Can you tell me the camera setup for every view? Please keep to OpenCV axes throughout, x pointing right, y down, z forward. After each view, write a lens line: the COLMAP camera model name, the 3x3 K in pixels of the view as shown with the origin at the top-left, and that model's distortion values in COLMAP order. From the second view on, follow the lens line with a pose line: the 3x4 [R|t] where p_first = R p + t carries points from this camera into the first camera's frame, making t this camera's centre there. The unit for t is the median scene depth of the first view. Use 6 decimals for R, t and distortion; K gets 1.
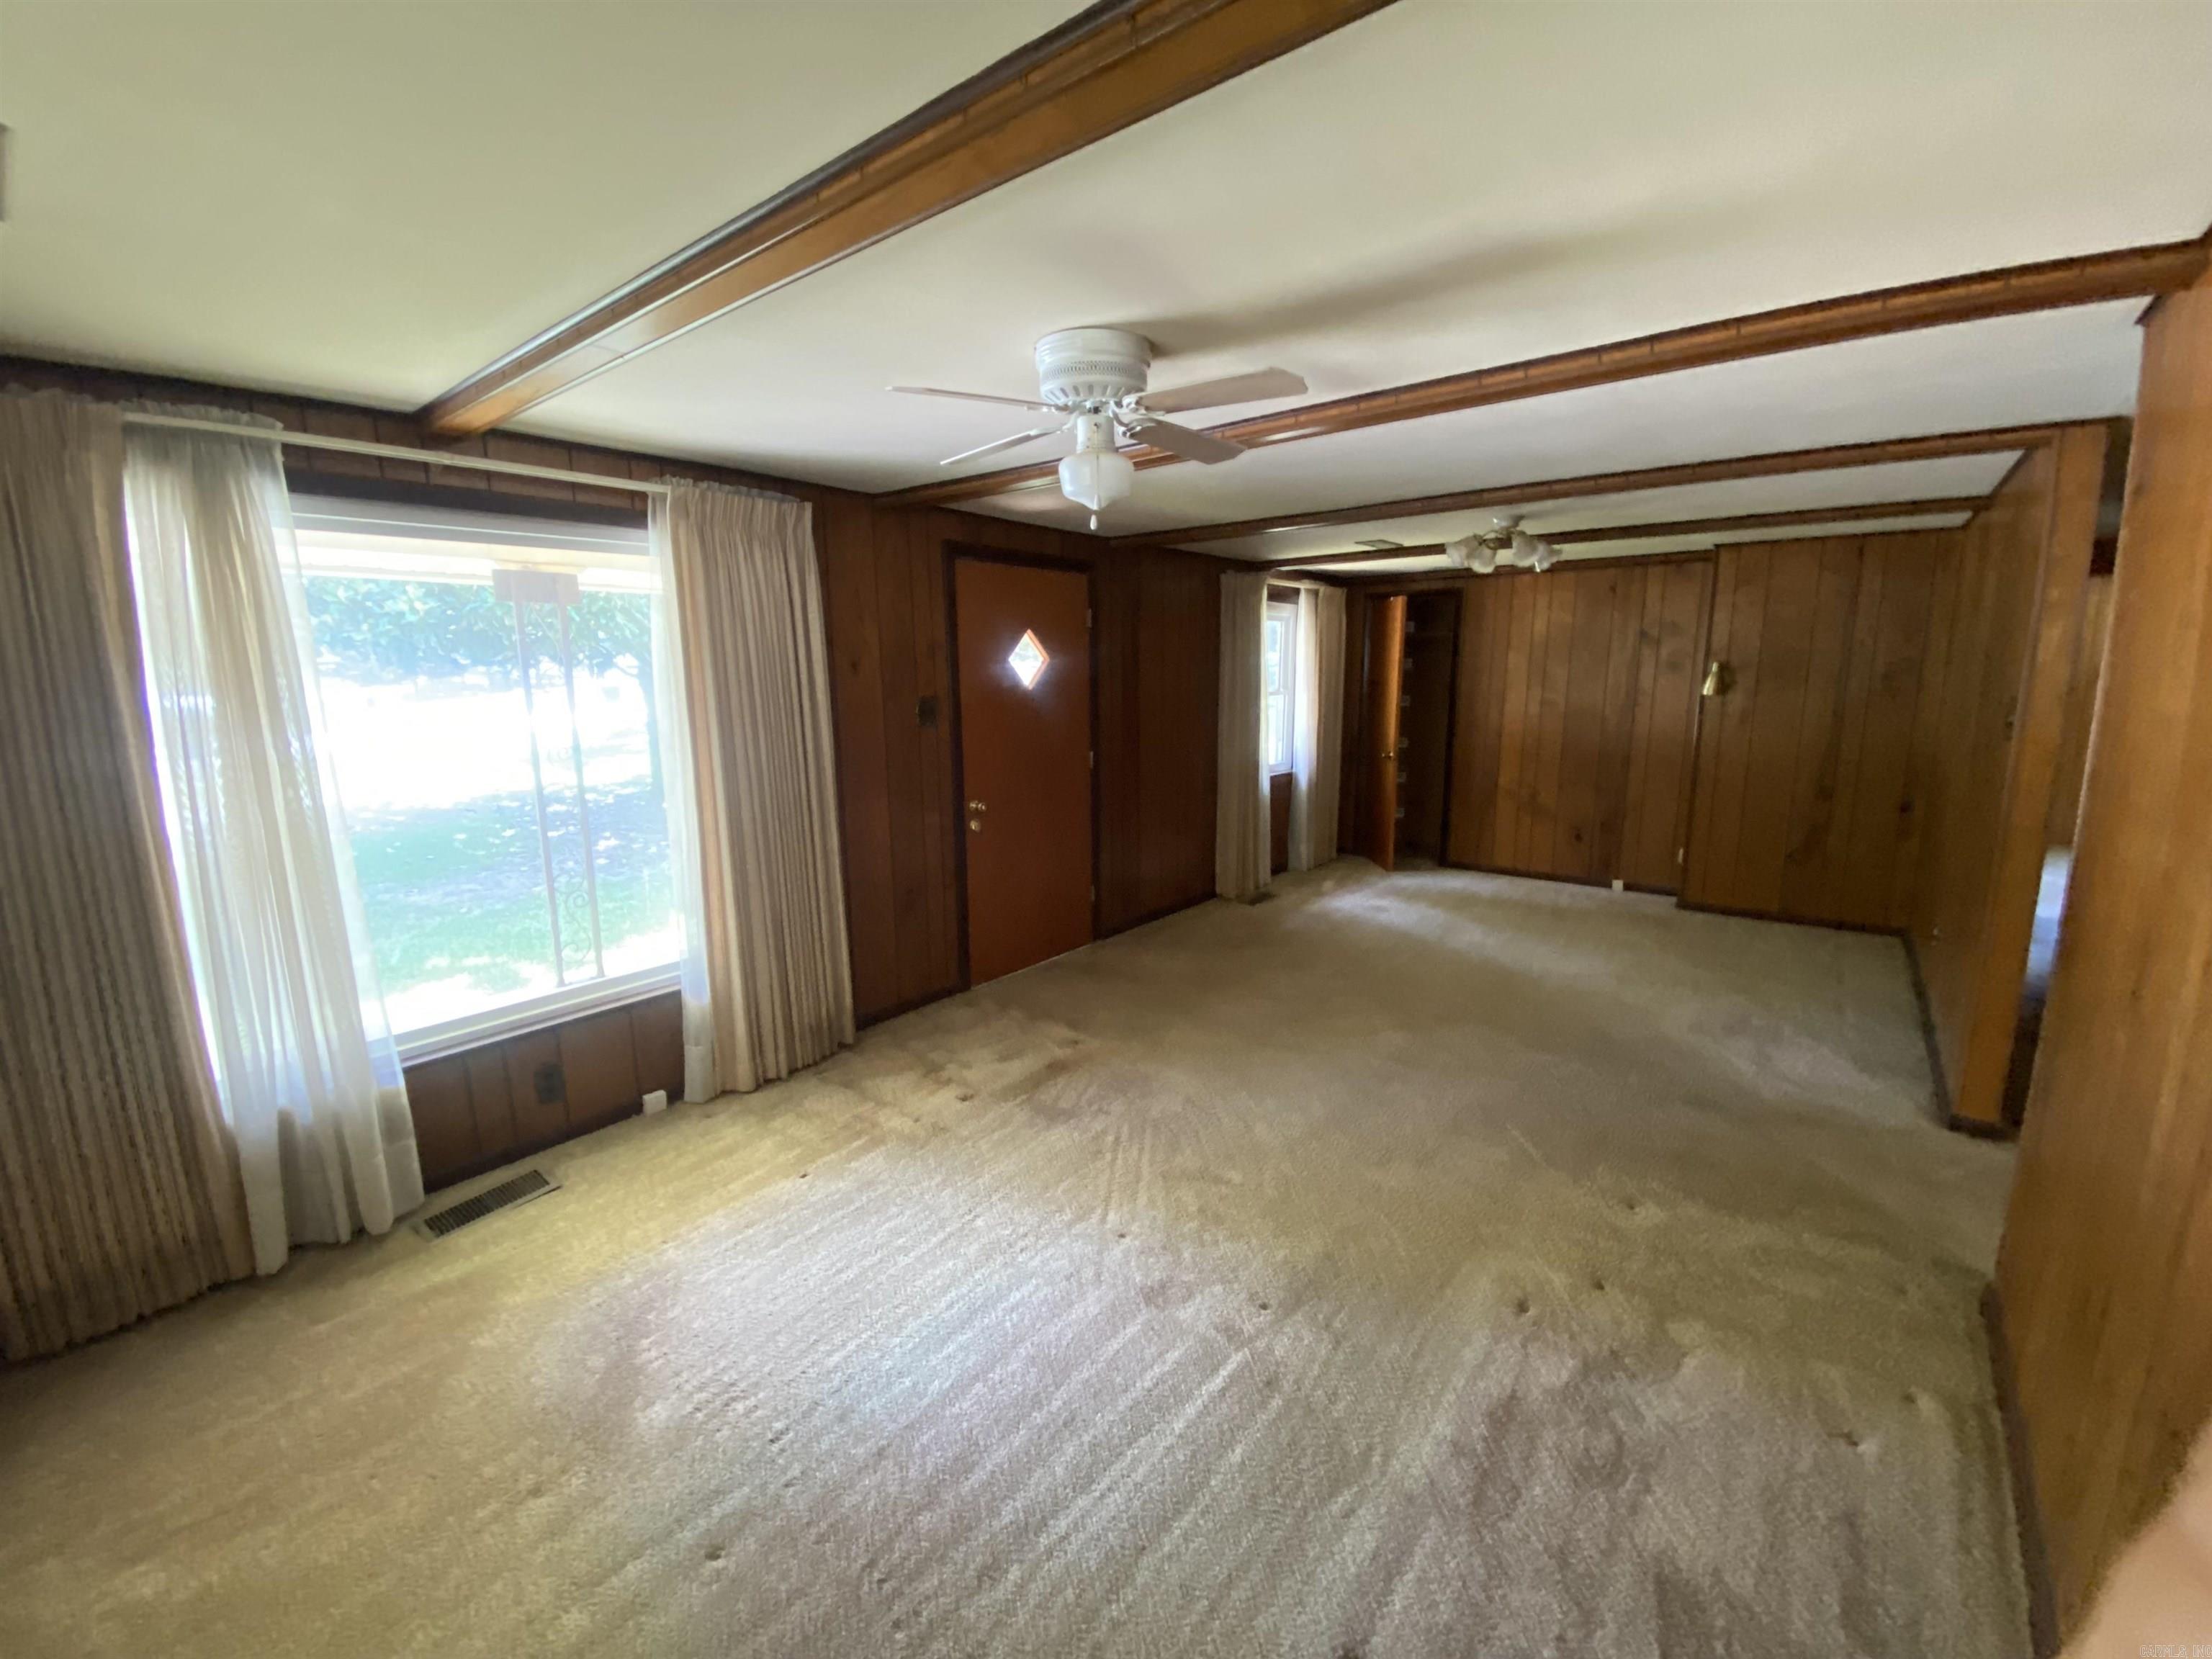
lens RADIAL K [[900.8, 0, 1105.4], [0, 900.8, 821.2], [0, 0, 1]] dist [-0.004066, -0.004979]
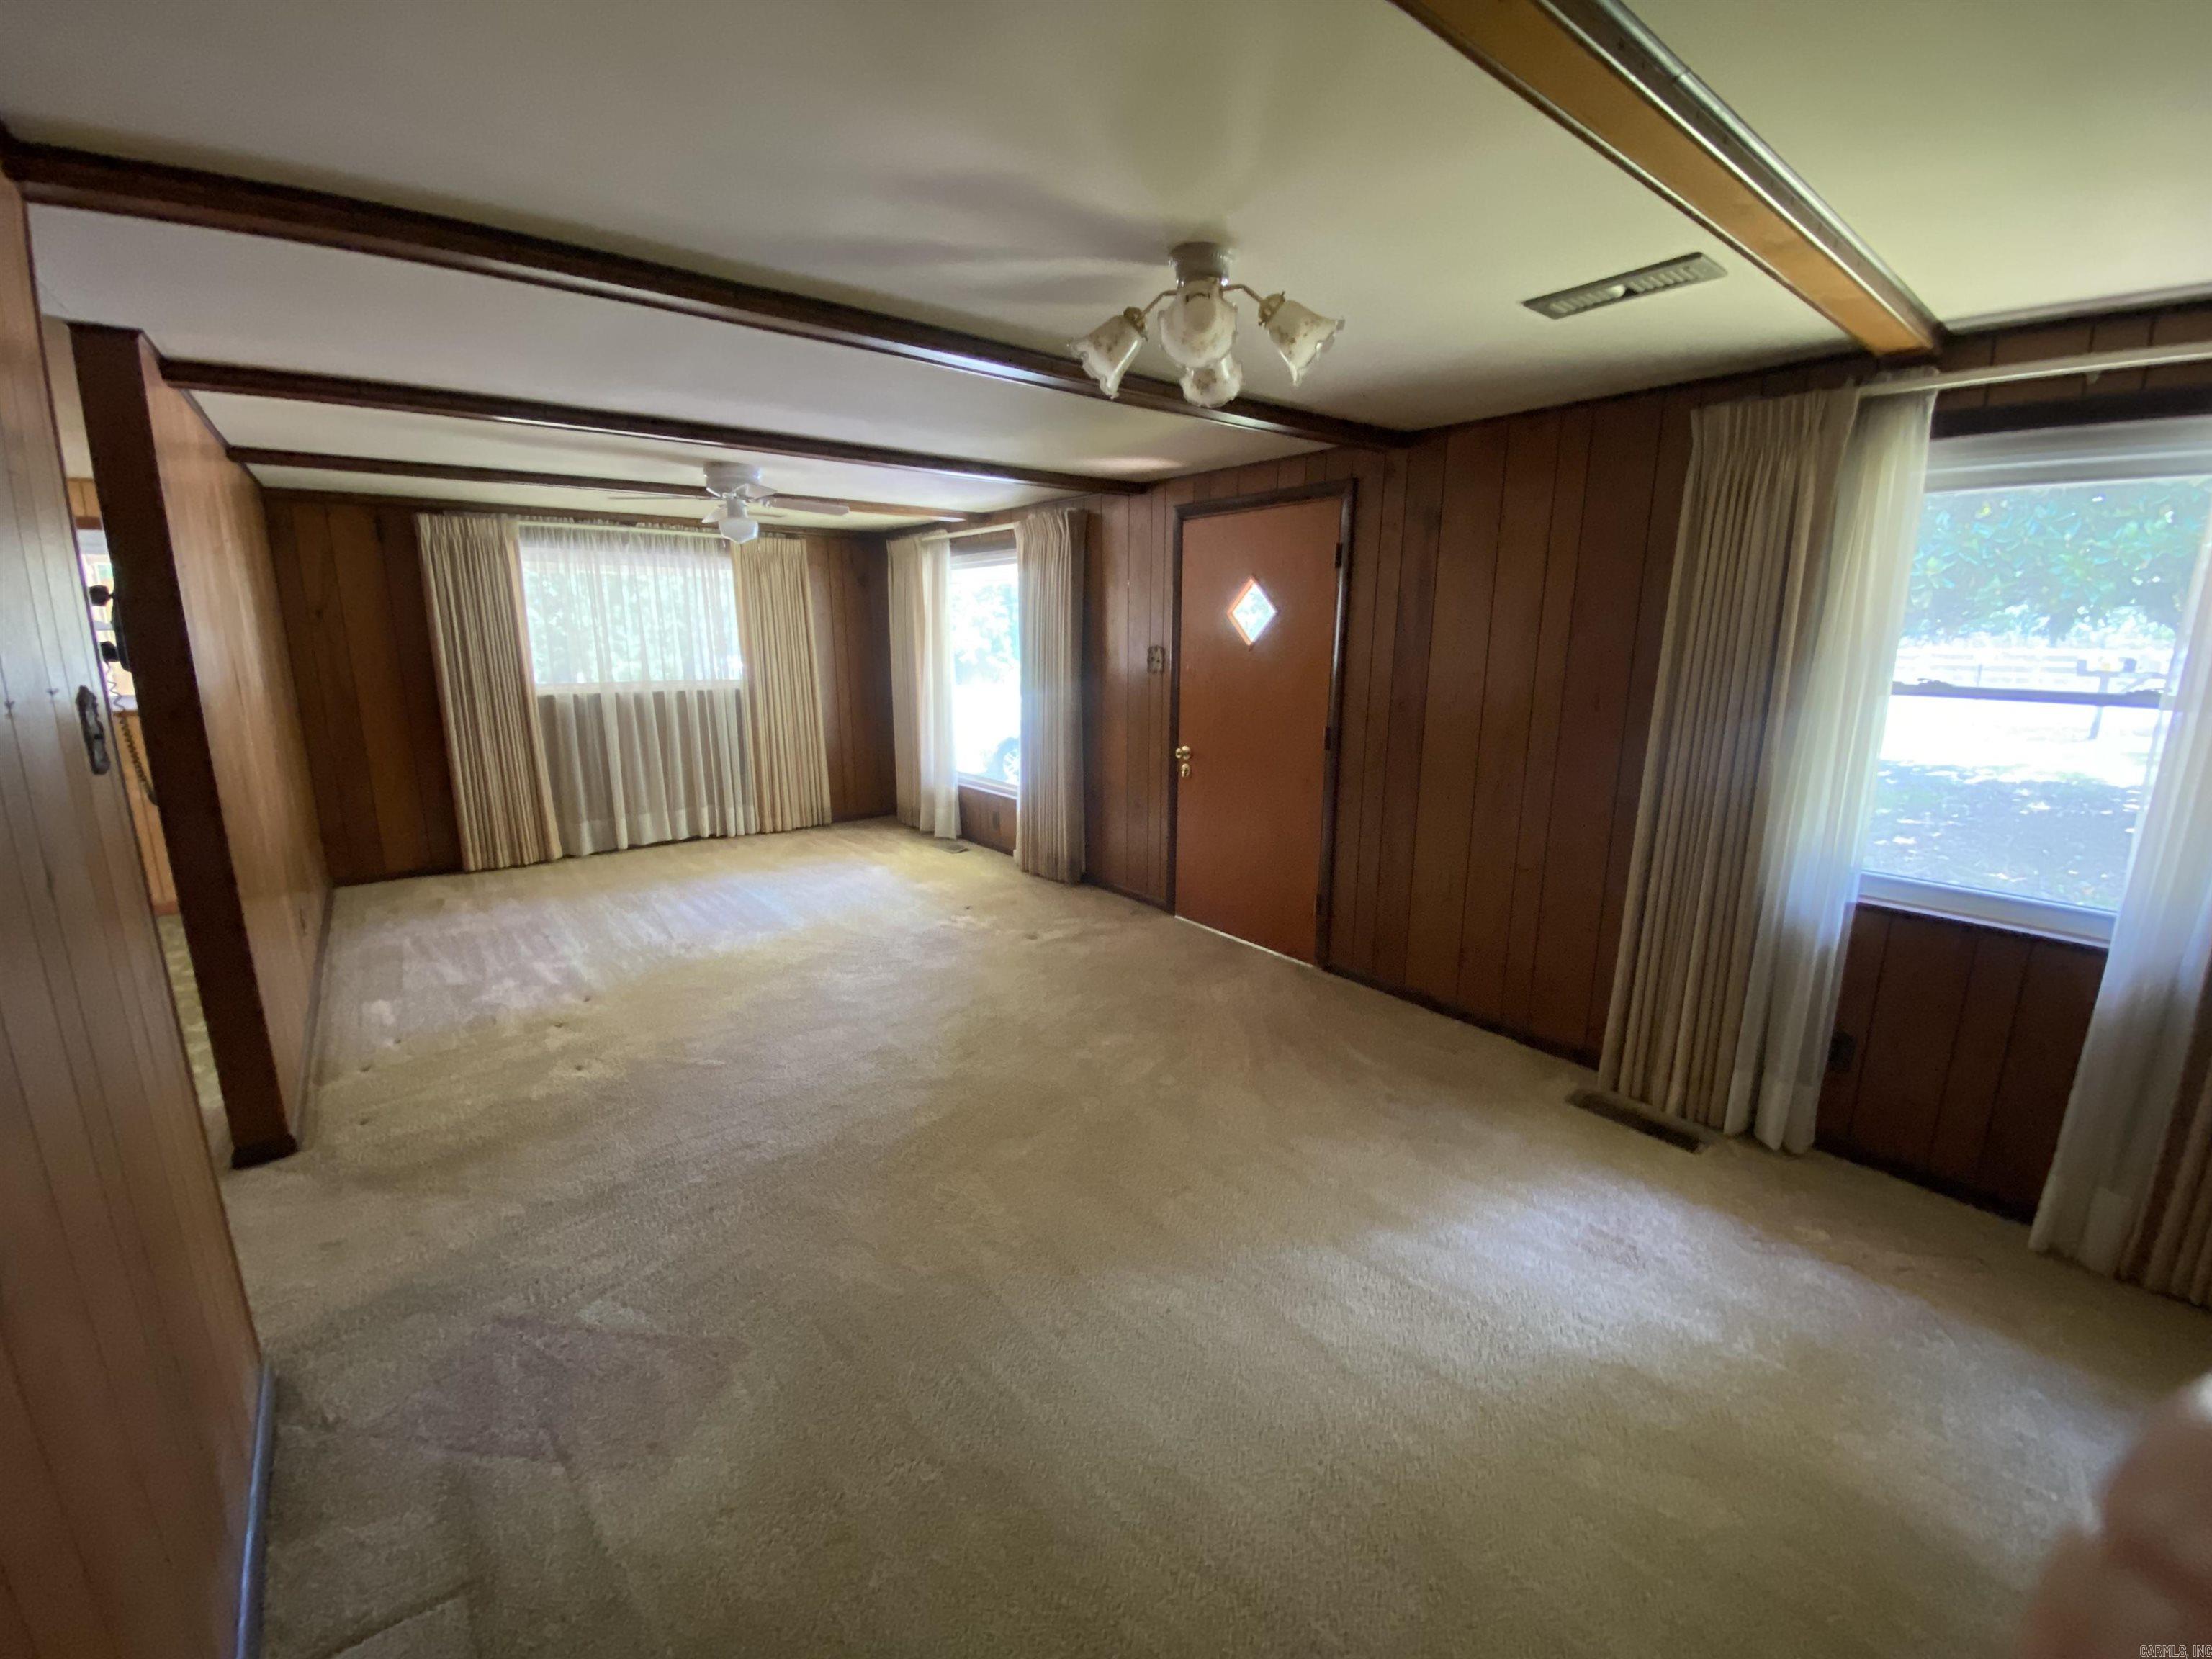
lens RADIAL K [[900.8, 0, 1098.6], [0, 900.8, 828.8], [0, 0, 1]] dist [-0.004066, -0.004979]
pose [[-0.214670, 0.217791, -0.952094, 1.072711], [-0.163930, 0.952957, 0.254950, -0.216270], [0.962831, 0.210807, -0.168868, 1.273161]]
